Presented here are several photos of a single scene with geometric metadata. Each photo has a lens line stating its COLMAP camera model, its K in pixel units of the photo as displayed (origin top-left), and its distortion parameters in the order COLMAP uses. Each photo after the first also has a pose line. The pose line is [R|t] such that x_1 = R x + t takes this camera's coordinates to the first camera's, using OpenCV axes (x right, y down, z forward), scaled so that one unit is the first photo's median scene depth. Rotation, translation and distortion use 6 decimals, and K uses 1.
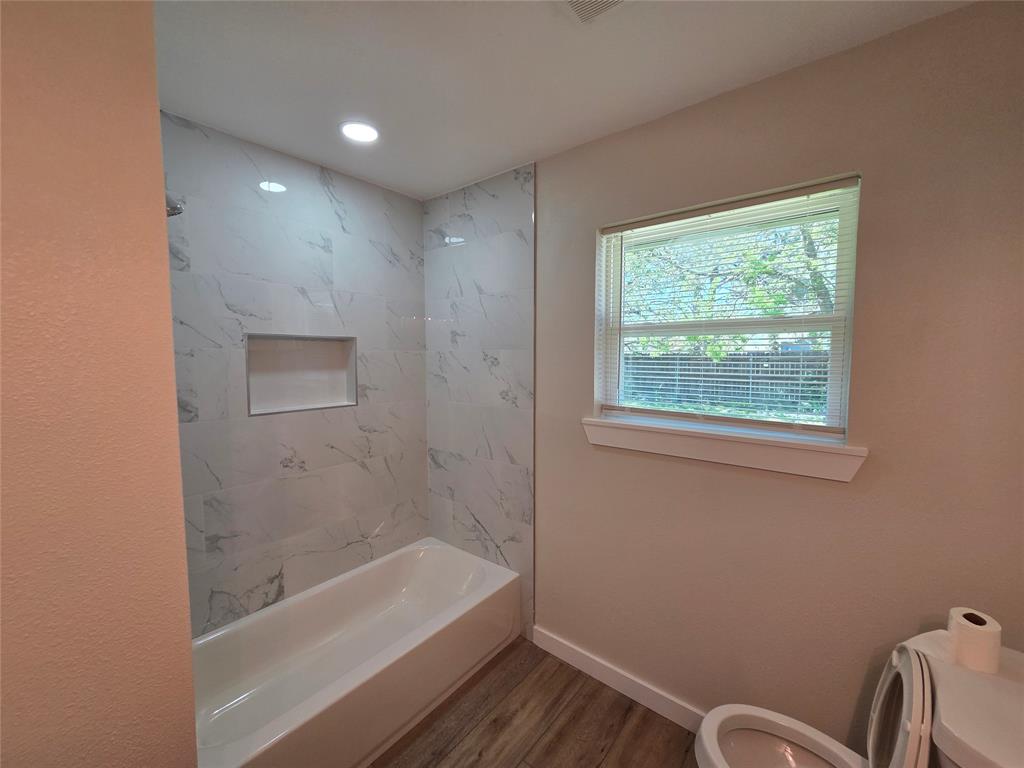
lens RADIAL K [[415.2, 0, 511.9], [0, 415.2, 382.5], [0, 0, 1]] dist [0.001125, -0.000278]
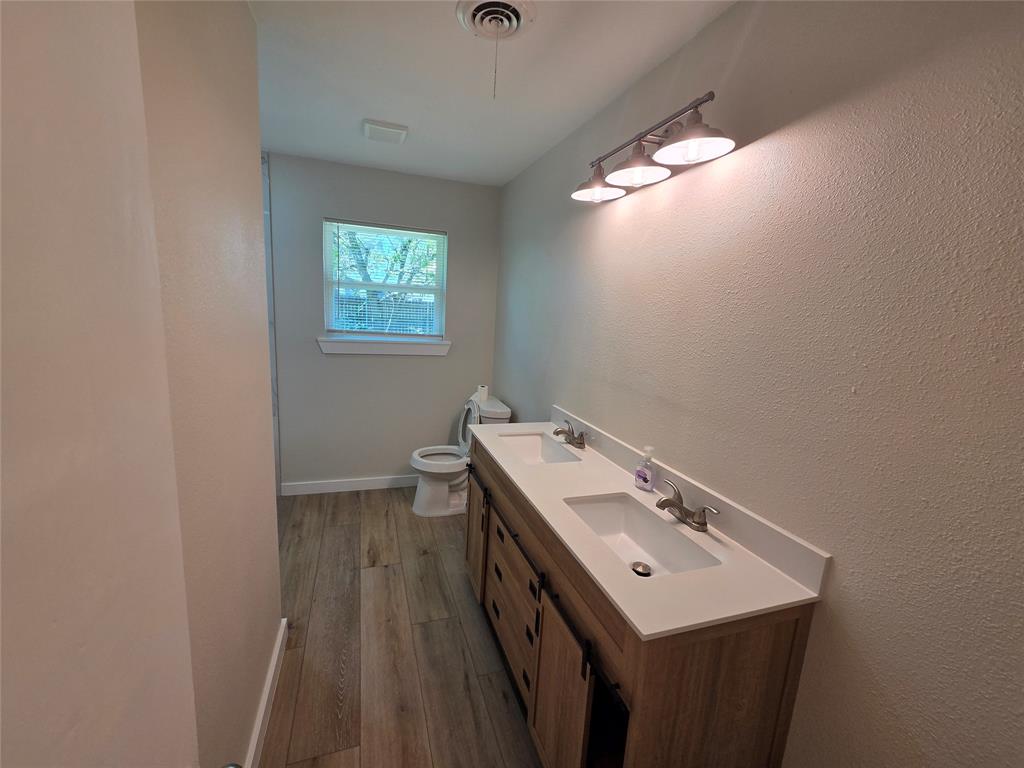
lens RADIAL K [[415.2, 0, 509.3], [0, 415.2, 382.4], [0, 0, 1]] dist [0.001125, -0.000278]
pose [[0.505232, -0.121315, 0.854414, -0.935507], [-0.003203, 0.989799, 0.142432, 0.030093], [-0.862978, -0.074698, 0.499689, -0.490917]]
